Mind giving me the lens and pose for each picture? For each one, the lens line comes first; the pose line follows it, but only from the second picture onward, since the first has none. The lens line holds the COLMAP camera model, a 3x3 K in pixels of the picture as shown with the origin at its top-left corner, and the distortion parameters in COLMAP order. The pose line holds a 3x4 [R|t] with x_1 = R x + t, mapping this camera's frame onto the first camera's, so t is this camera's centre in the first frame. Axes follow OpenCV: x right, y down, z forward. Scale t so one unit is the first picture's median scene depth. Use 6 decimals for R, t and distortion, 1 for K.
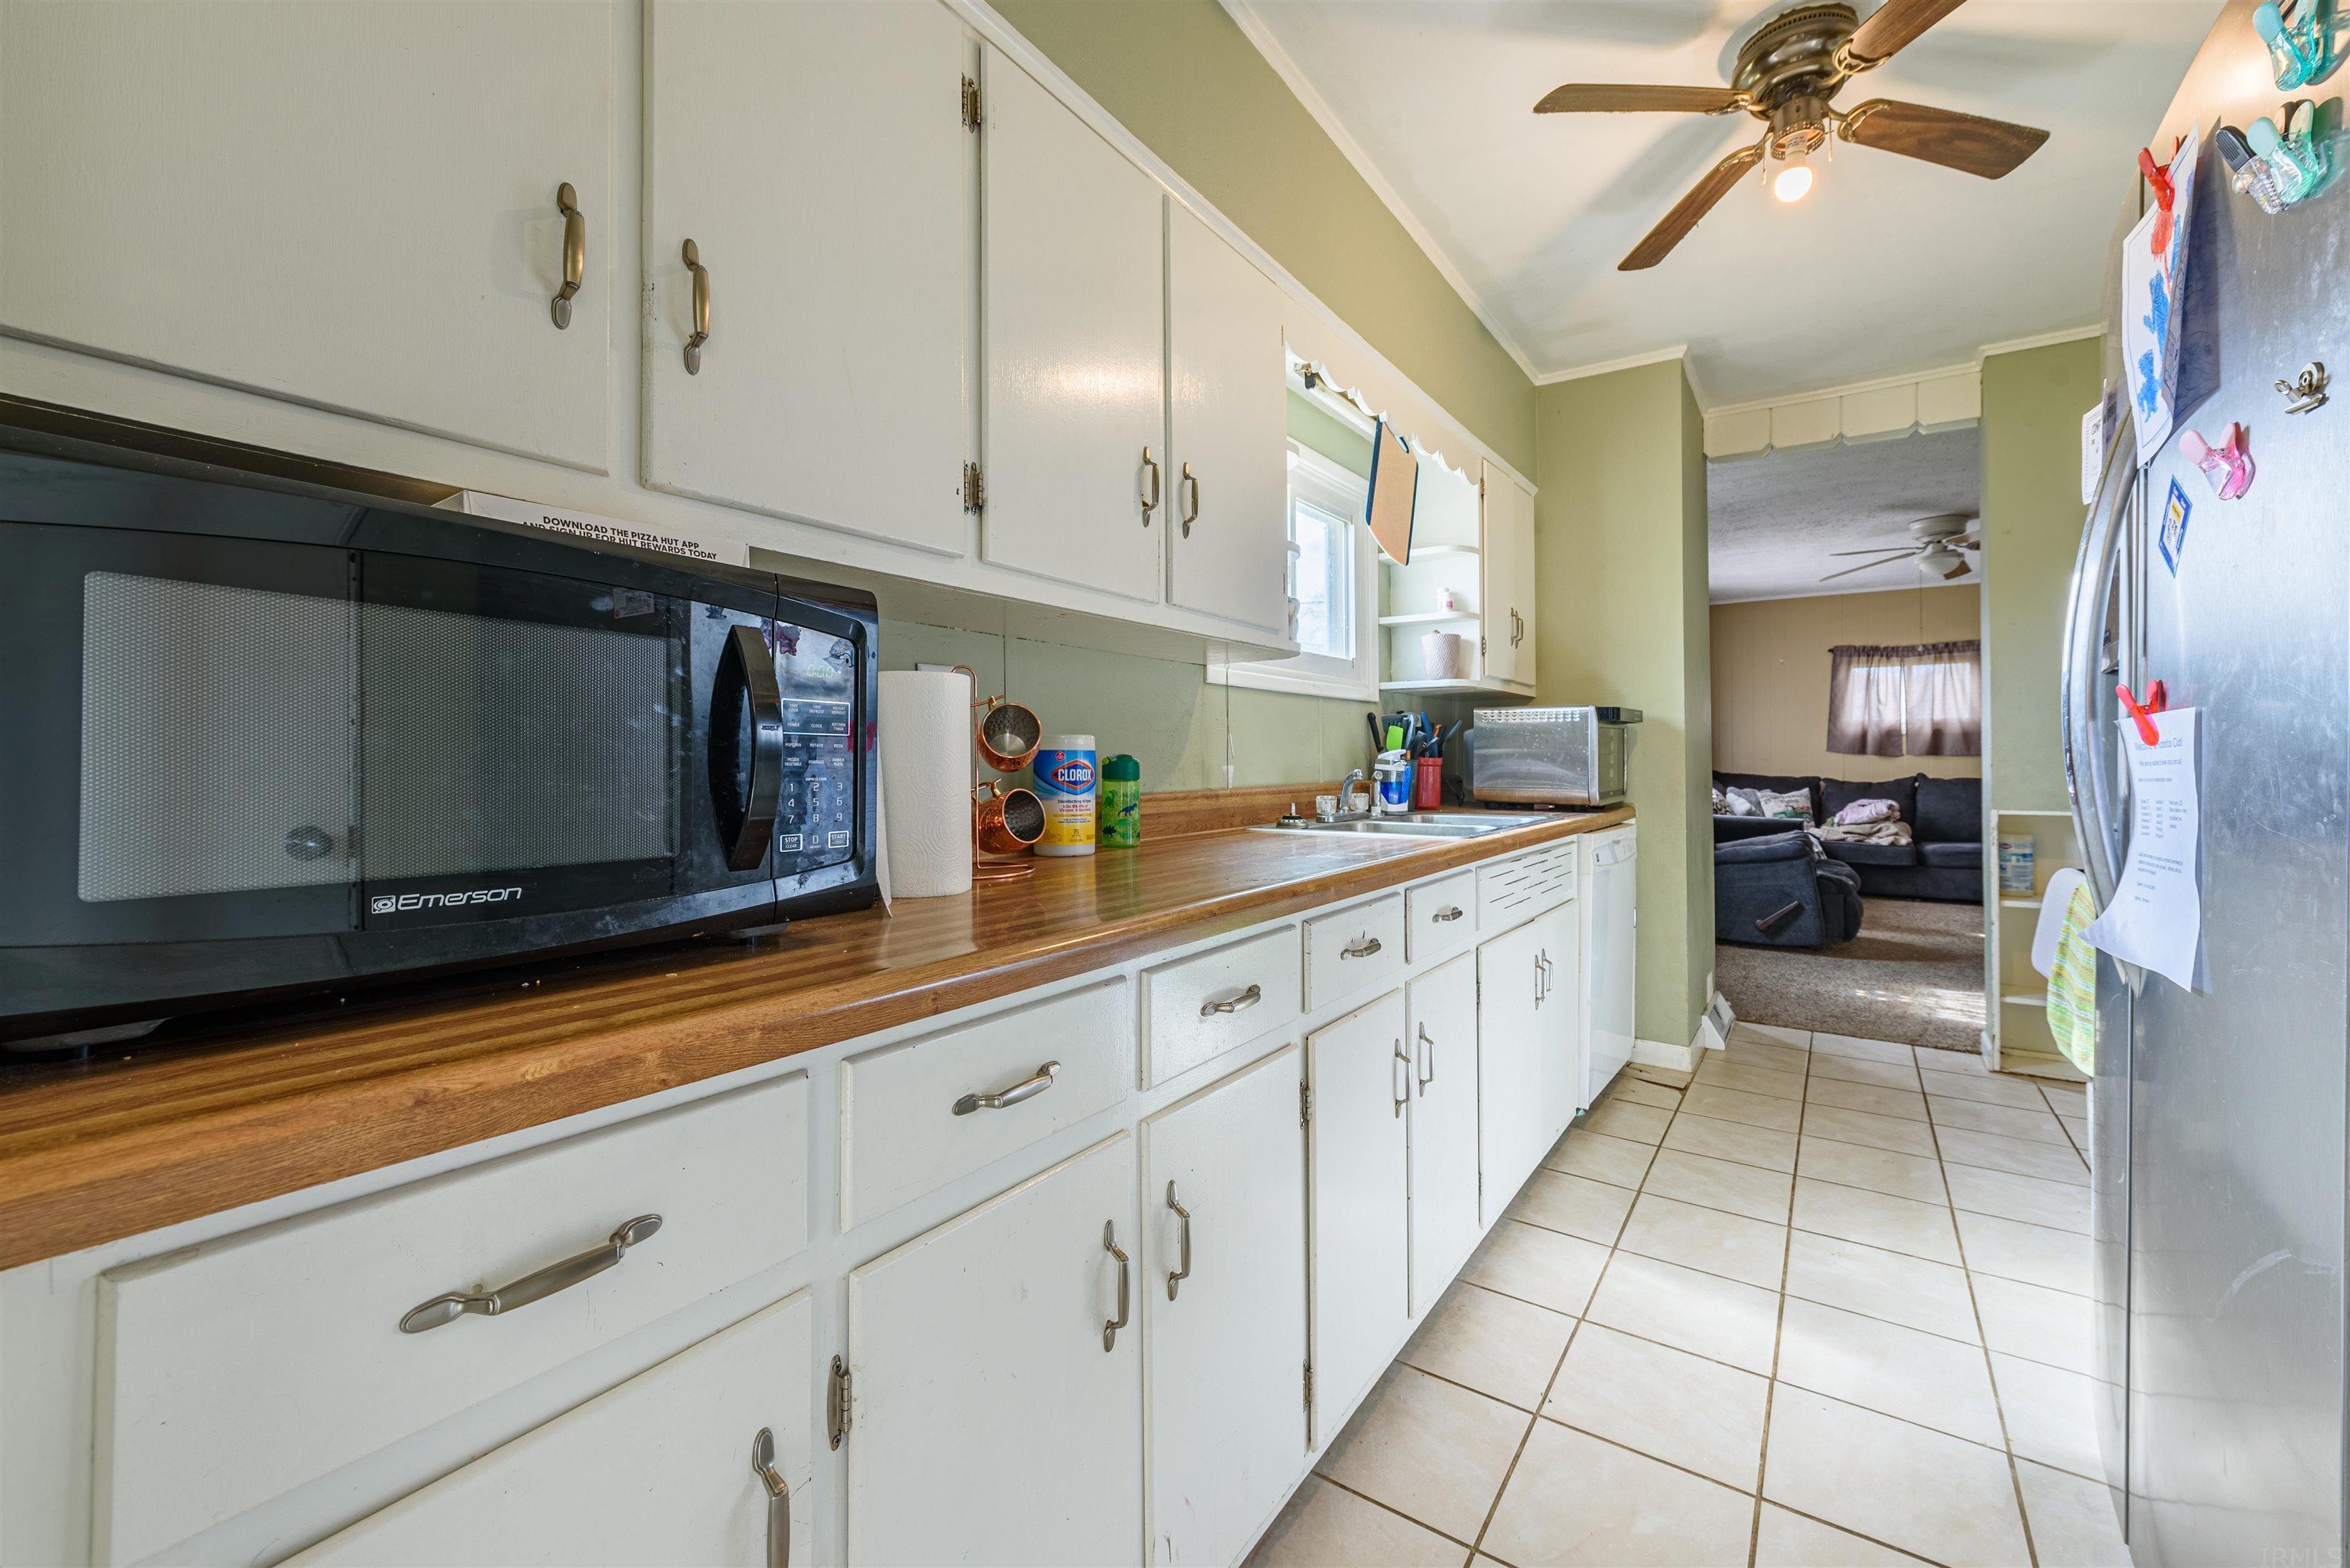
lens RADIAL K [[955.6, 0, 1227.4], [0, 955.6, 758.6], [0, 0, 1]] dist [0.008985, -0.001525]
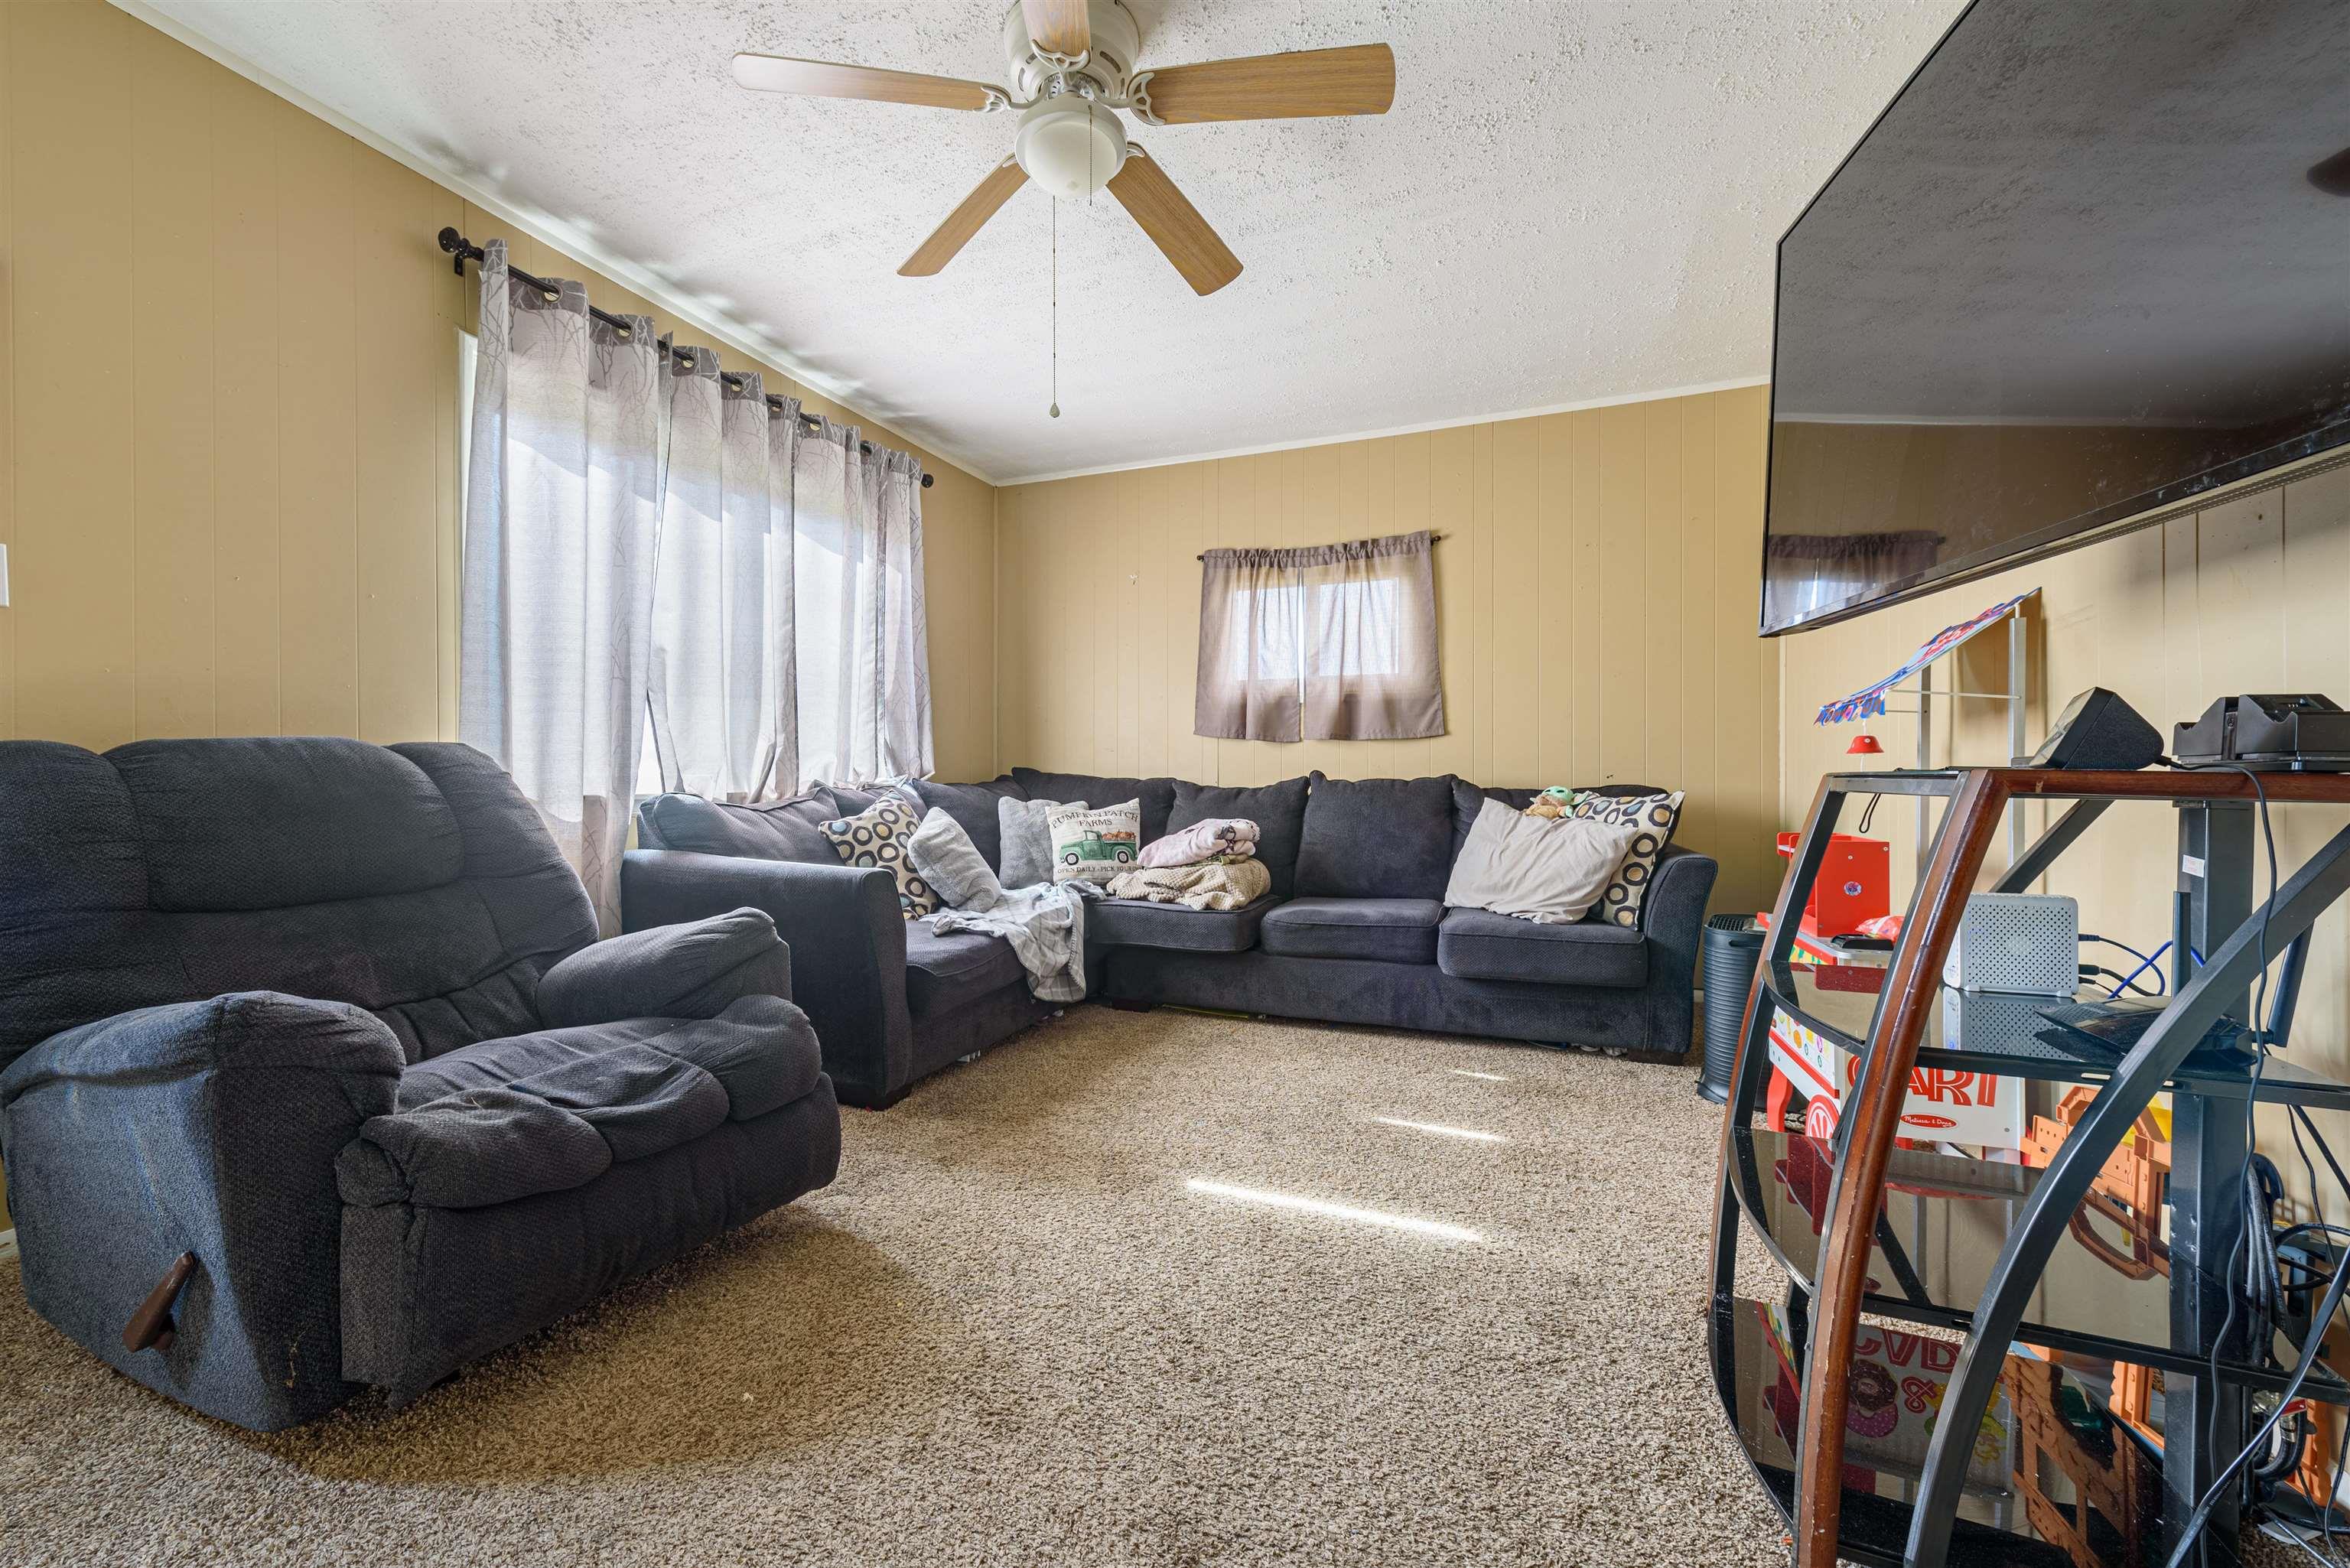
lens RADIAL K [[955.6, 0, 1171.8], [0, 955.6, 767.6], [0, 0, 1]] dist [0.008985, -0.001525]
pose [[0.982238, -0.001057, 0.187639, 0.534233], [0.001691, 0.999993, -0.003219, 0.015079], [-0.187634, 0.003479, 0.982233, 0.467905]]
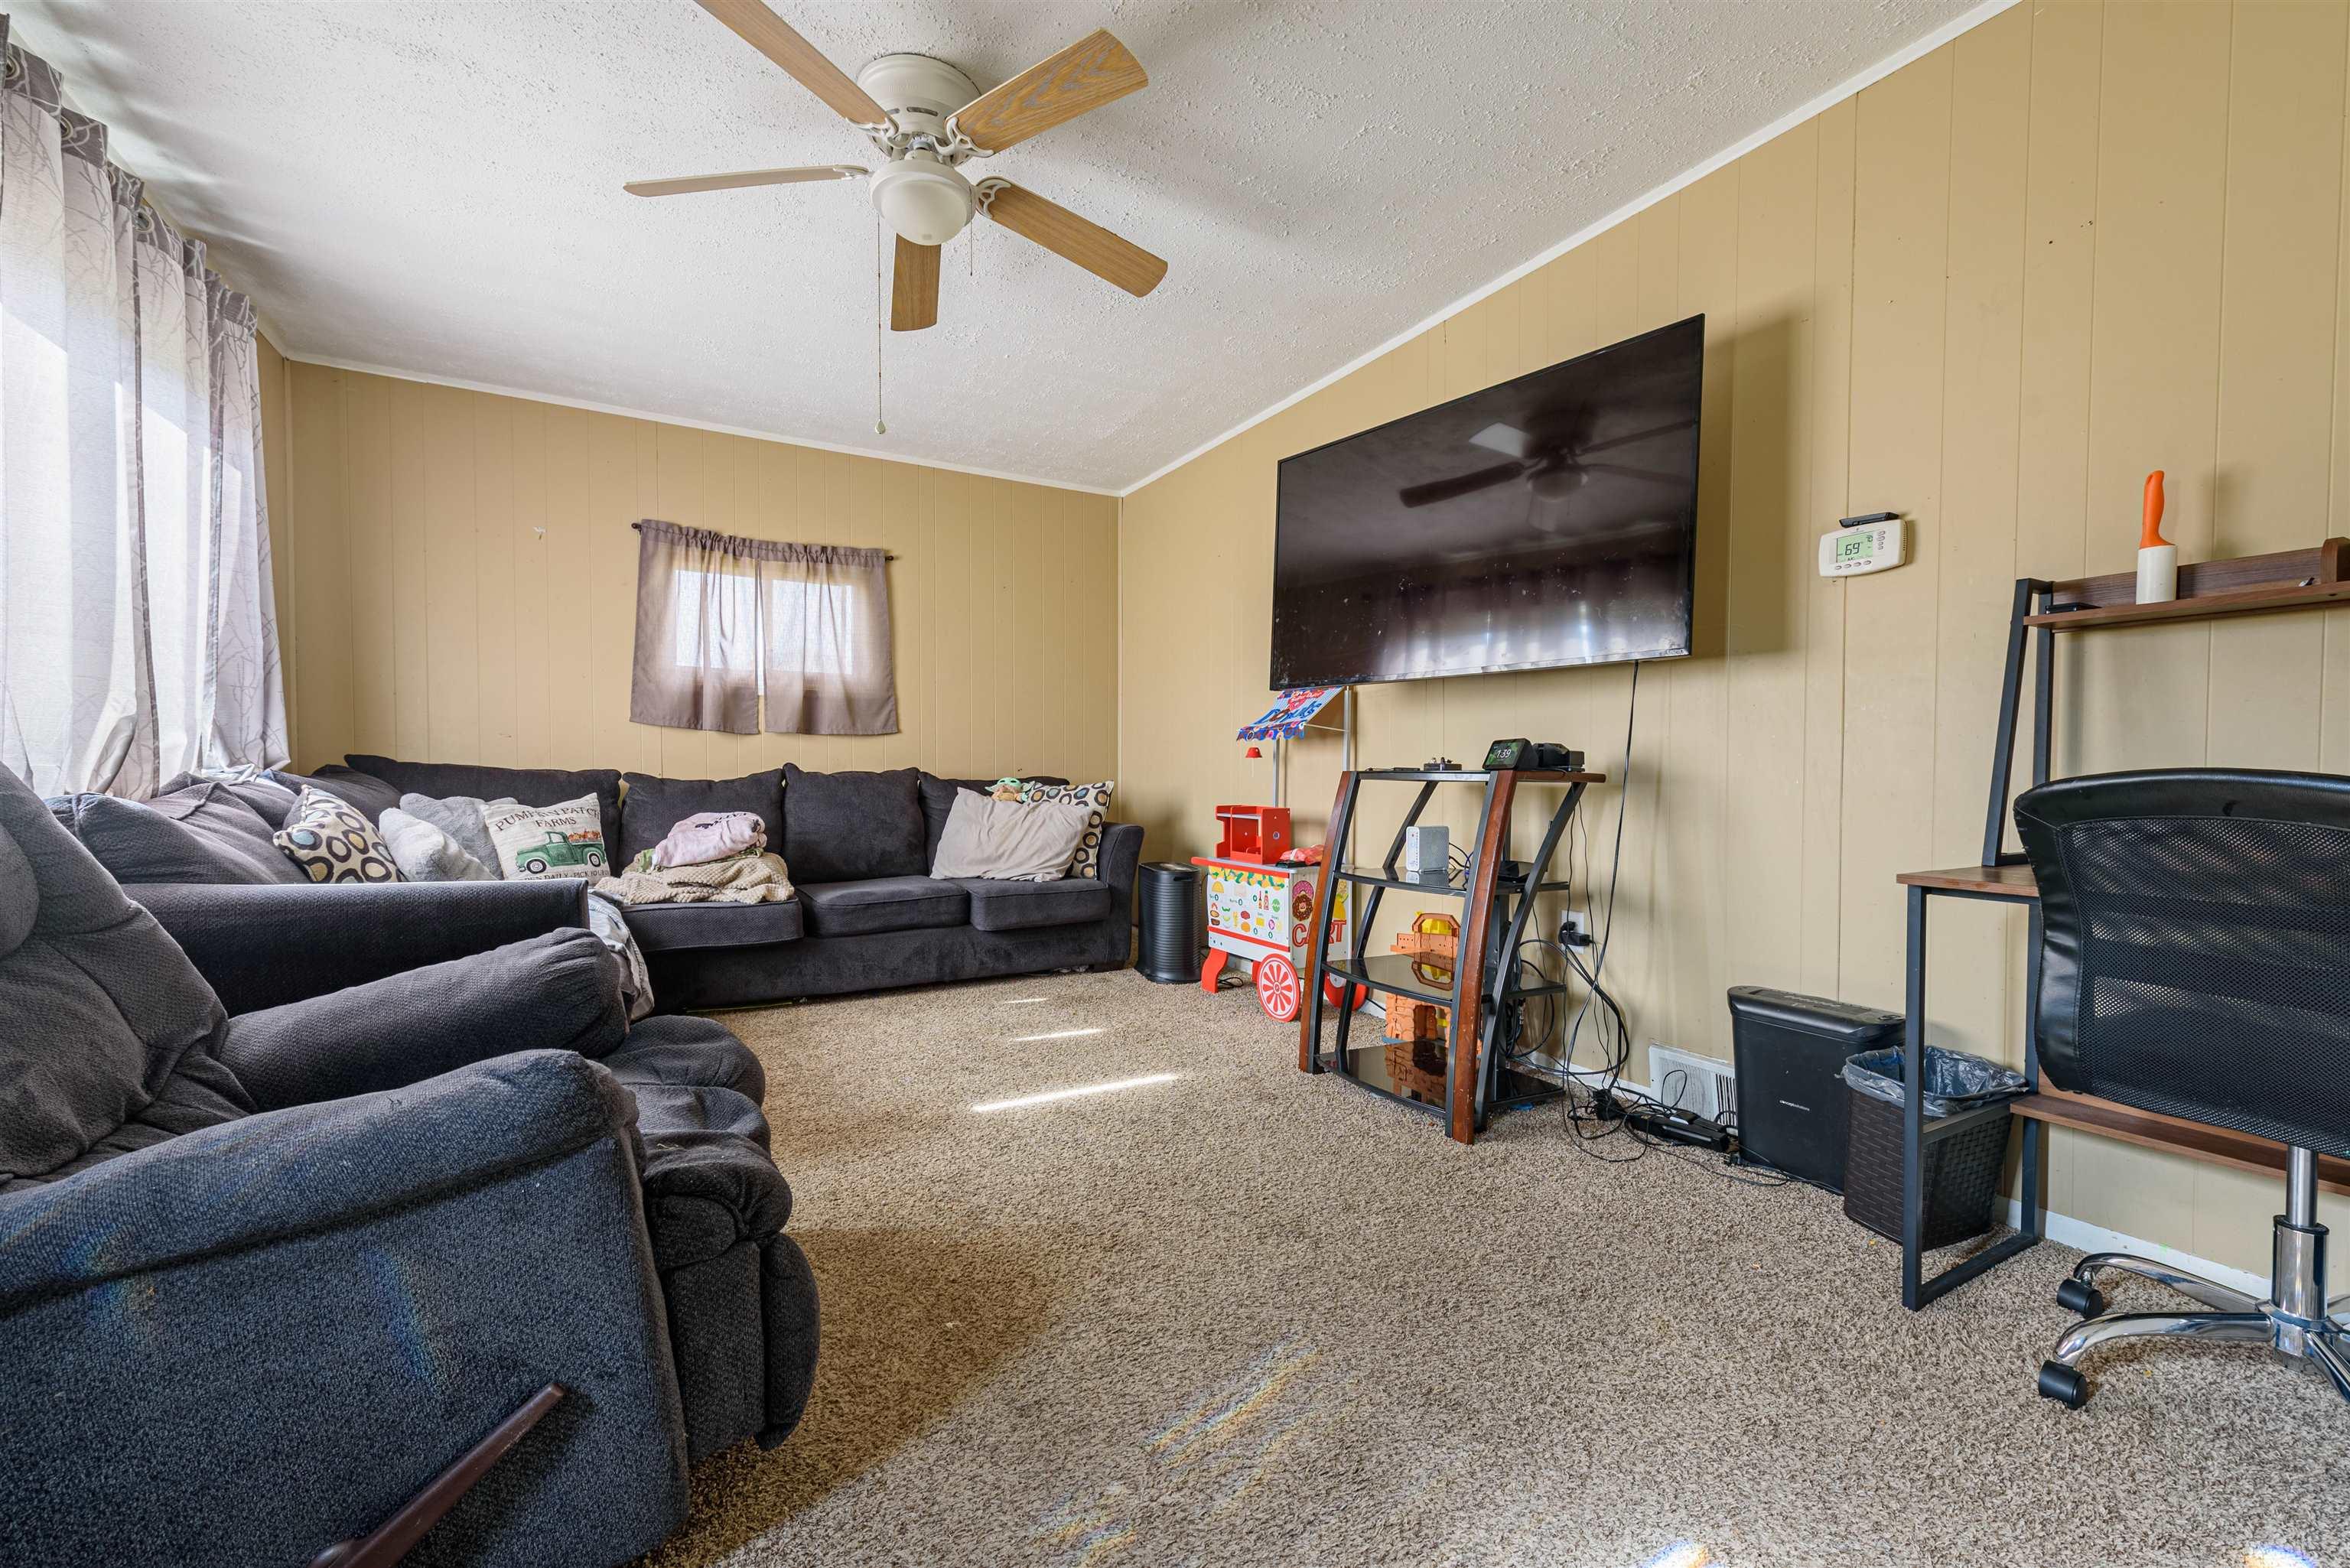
lens RADIAL K [[955.6, 0, 1172.8], [0, 955.6, 781.2], [0, 0, 1]] dist [0.008985, -0.001525]
pose [[0.455374, -0.011595, 0.890225, 0.315504], [-0.008605, 0.999811, 0.017424, 0.014038], [-0.890259, -0.015595, 0.455188, 0.533301]]
